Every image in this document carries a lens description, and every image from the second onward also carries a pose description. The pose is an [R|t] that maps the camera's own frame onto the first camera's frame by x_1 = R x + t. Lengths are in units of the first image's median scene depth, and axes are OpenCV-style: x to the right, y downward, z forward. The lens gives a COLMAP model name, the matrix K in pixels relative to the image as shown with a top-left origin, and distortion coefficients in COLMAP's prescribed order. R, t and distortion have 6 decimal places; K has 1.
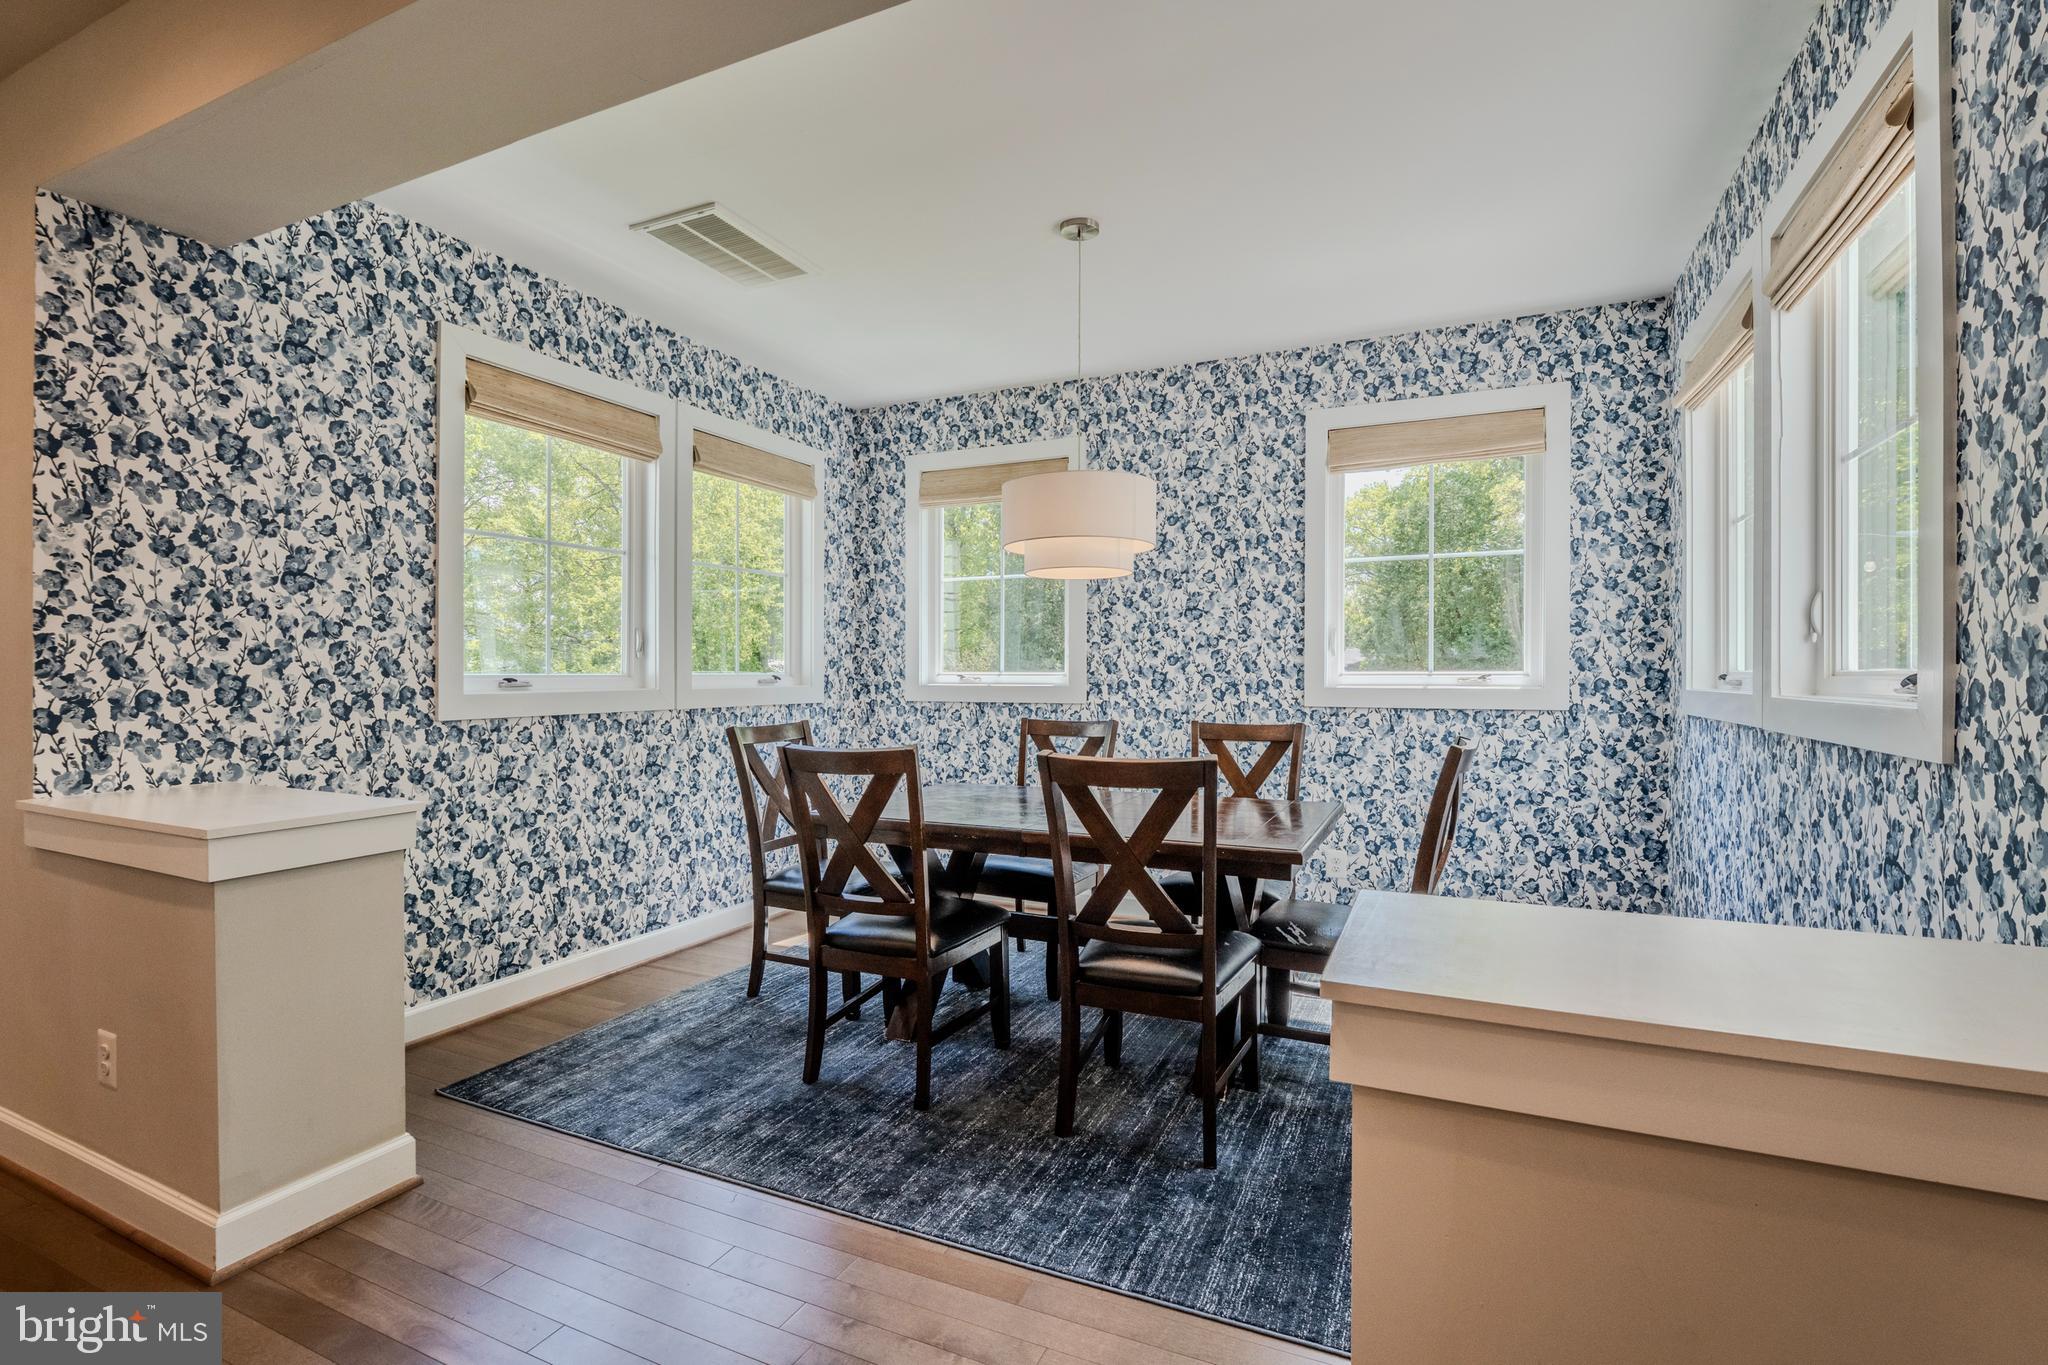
lens RADIAL K [[948.1, 0, 998.9], [0, 948.1, 681.4], [0, 0, 1]] dist [-0.015417, 0.001577]
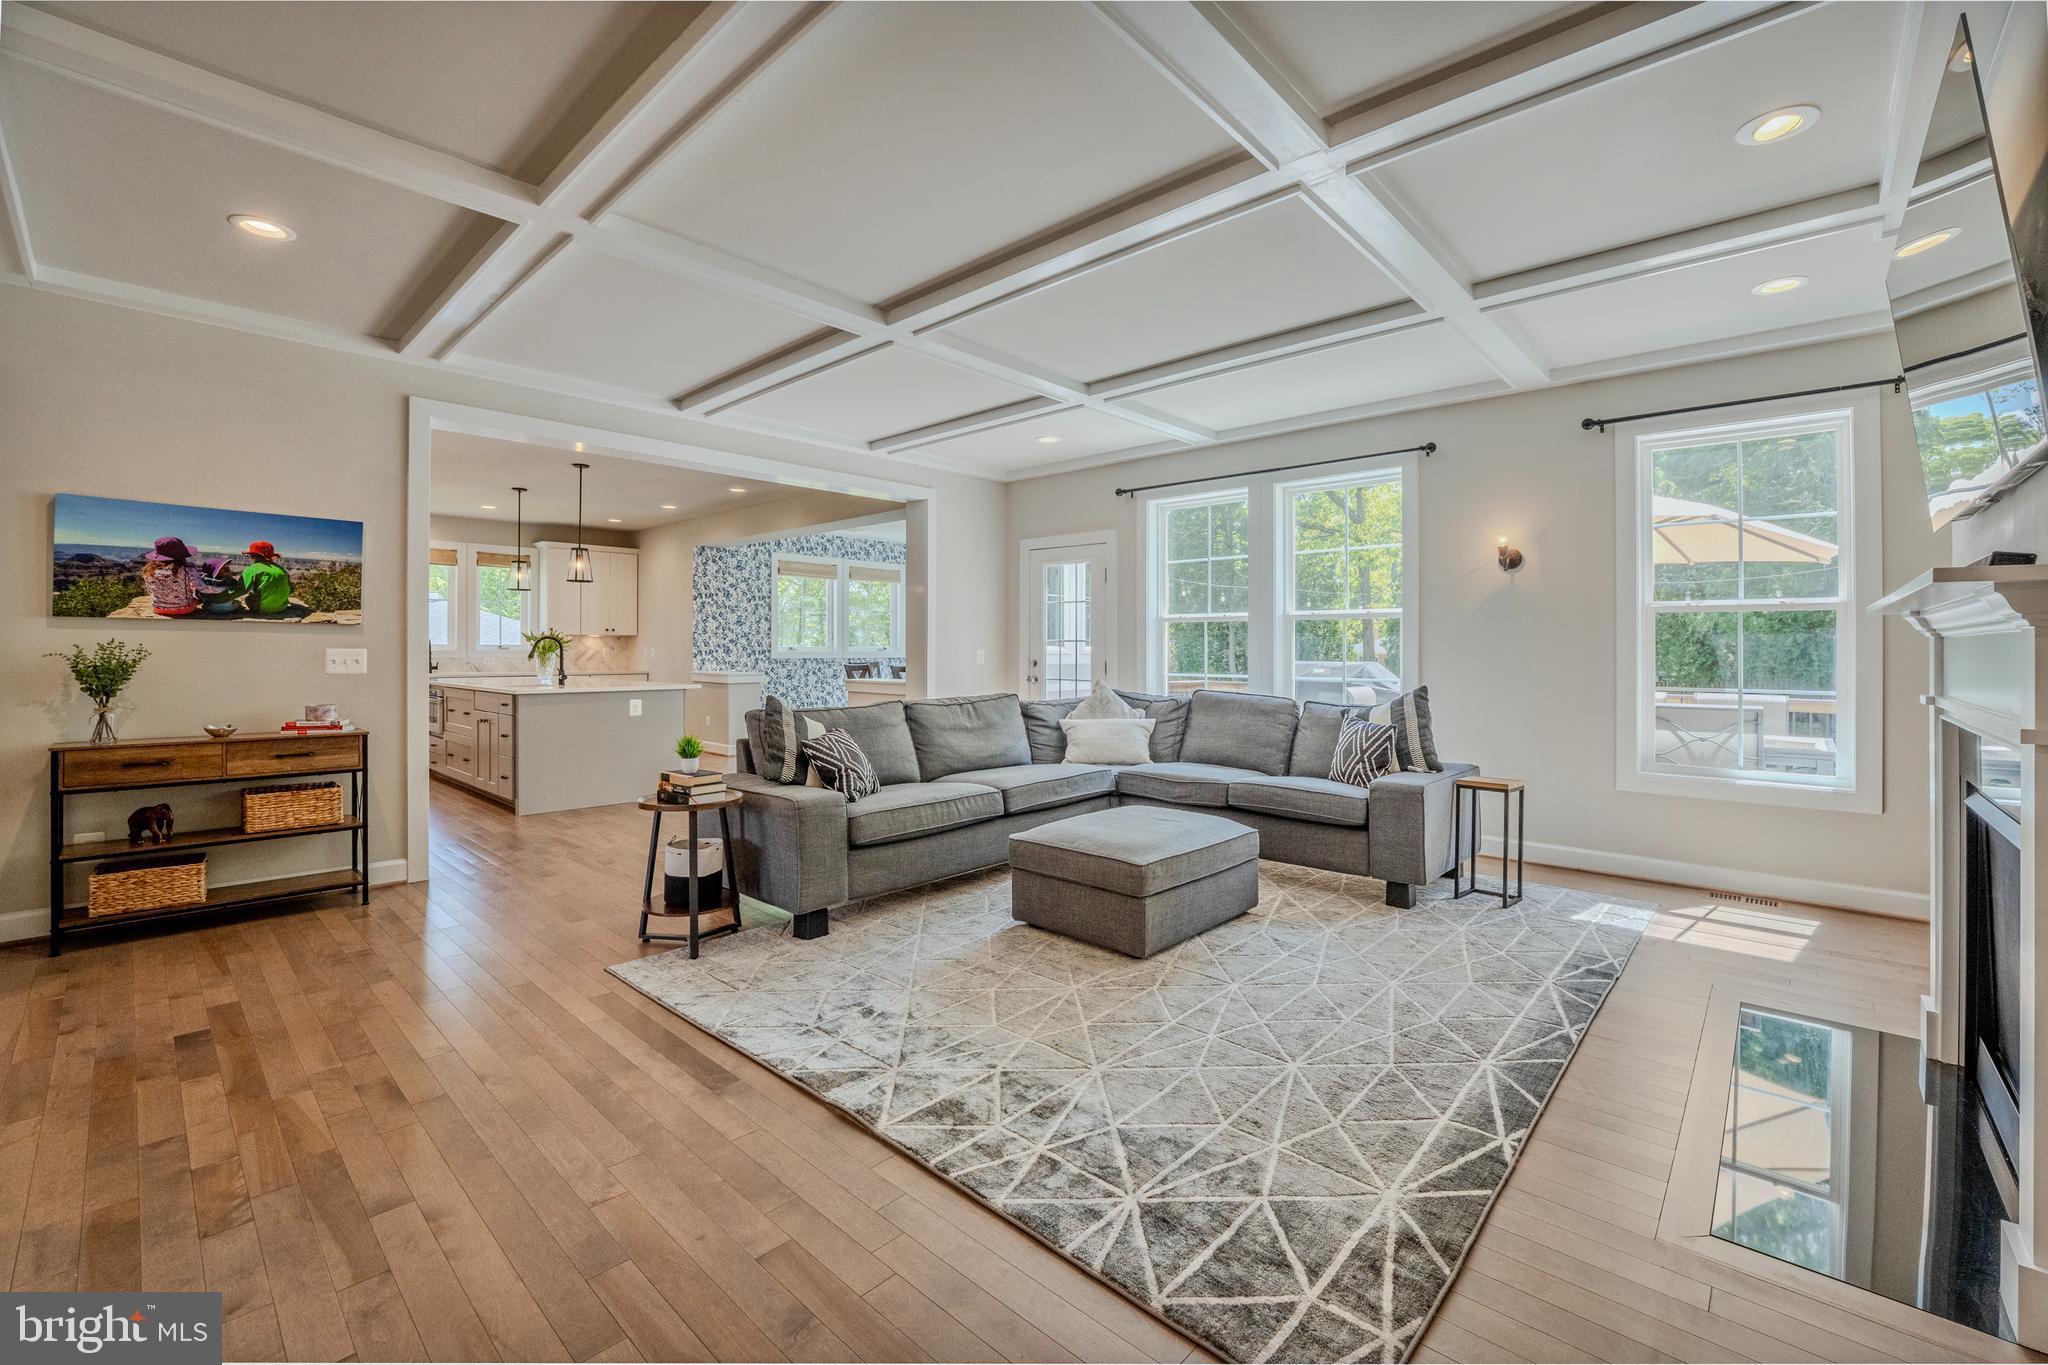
lens RADIAL K [[831.7, 0, 1051.7], [0, 831.7, 678.3], [0, 0, 1]] dist [-0.034806, 0.002099]
pose [[0.965377, 0.013327, -0.260520, 1.191171], [-0.006381, 0.999602, 0.027489, 0.019828], [0.260782, -0.024875, 0.965077, -1.680543]]
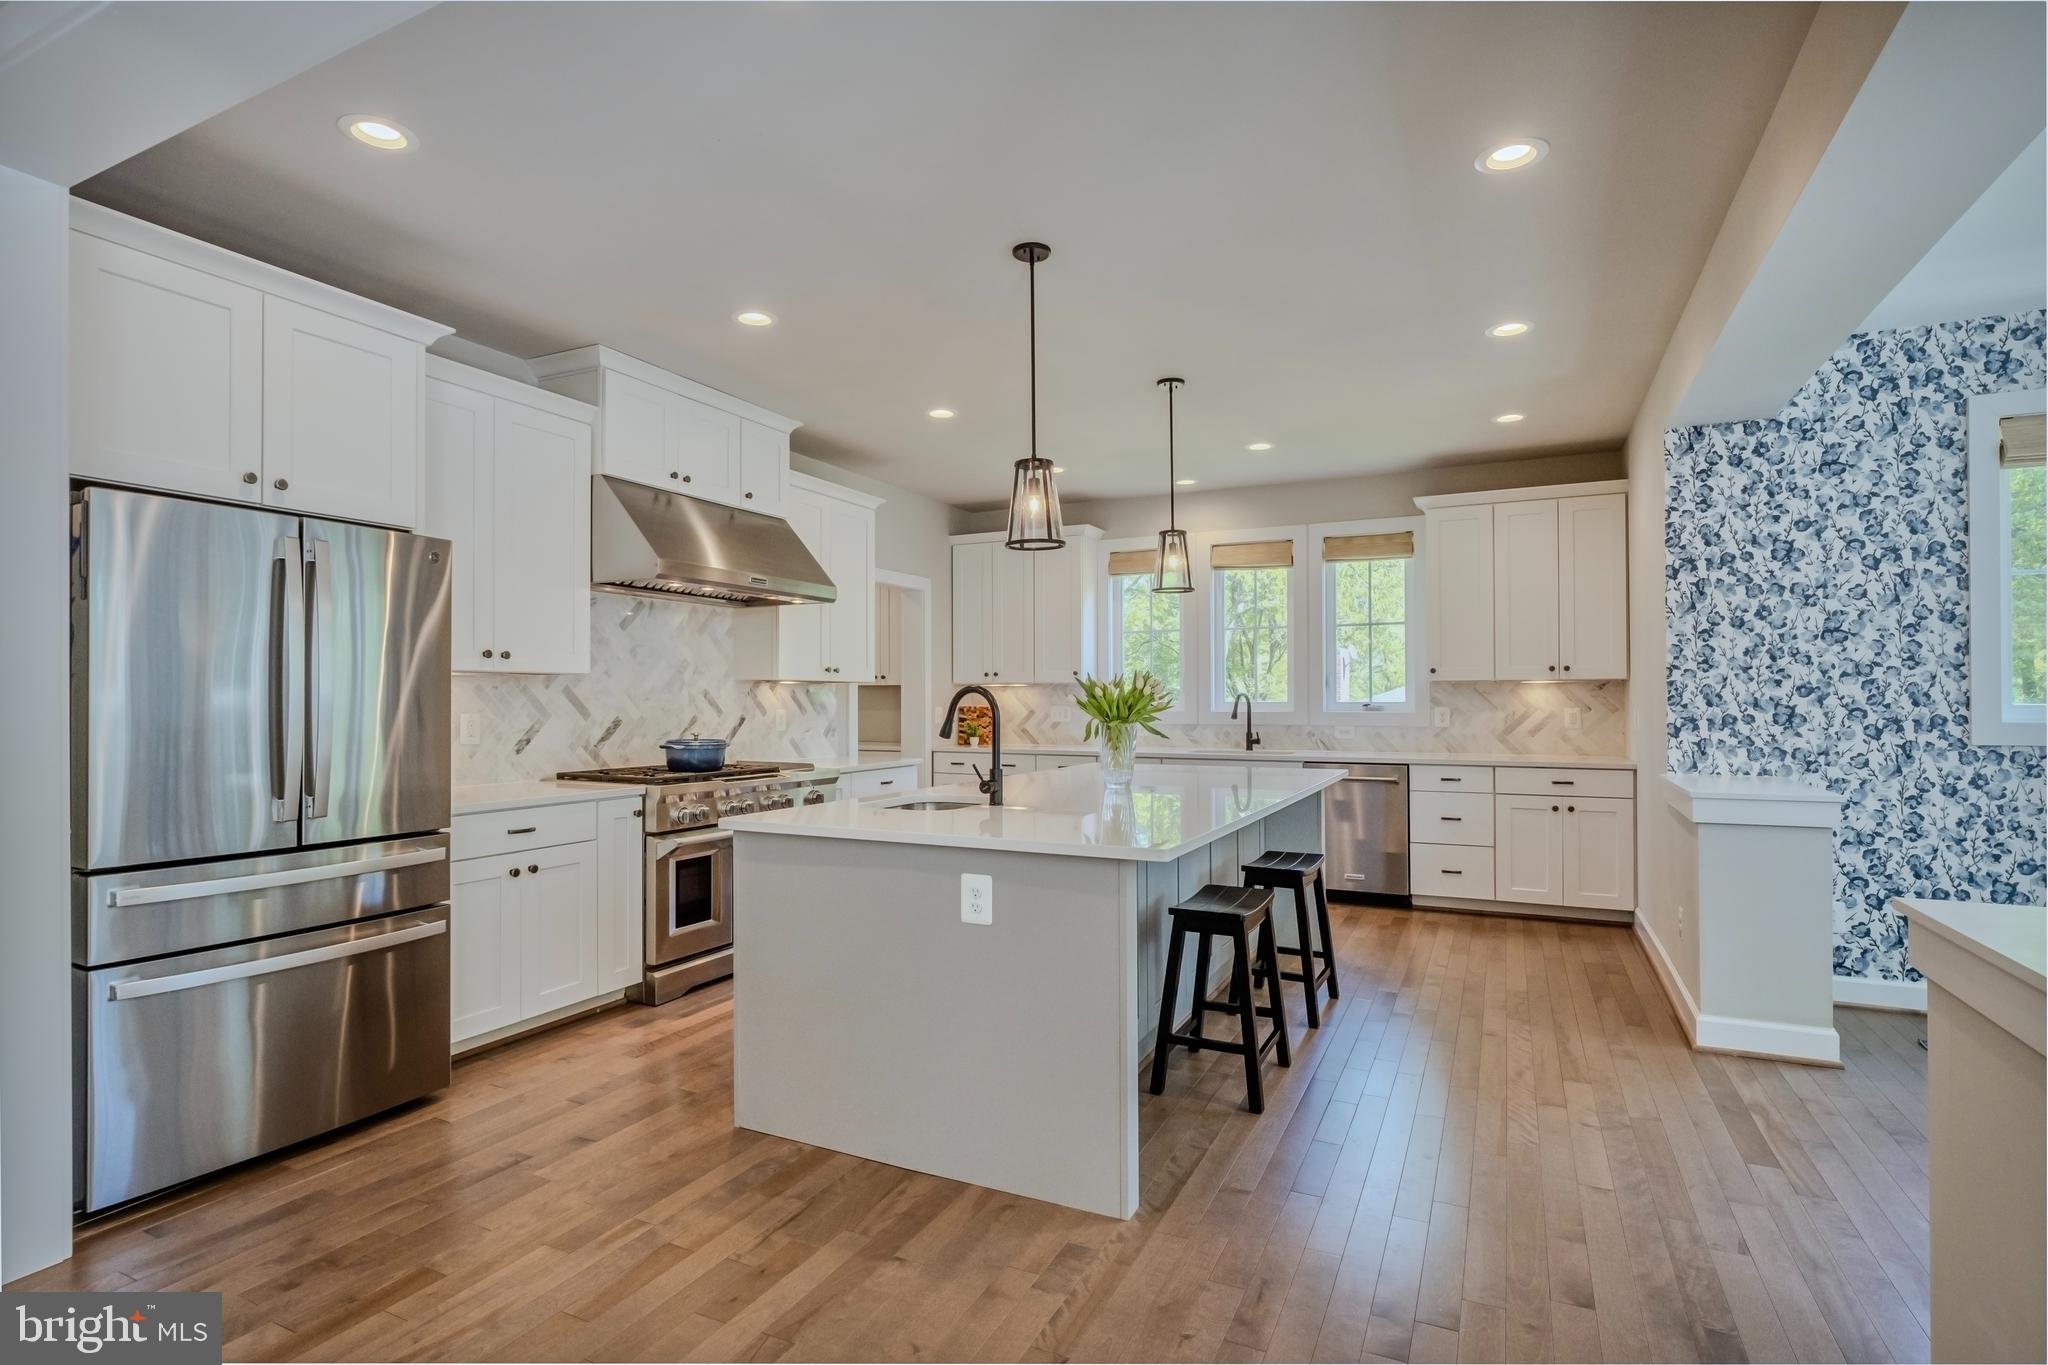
lens RADIAL K [[1009.5, 0, 1028.4], [0, 1009.5, 696.5], [0, 0, 1]] dist [-0.011255, -0.001022]
pose [[-0.006707, -0.002193, -0.999975, 0.556802], [-0.007648, 0.999968, -0.002142, -0.004736], [0.999948, 0.007633, -0.006724, -0.124547]]
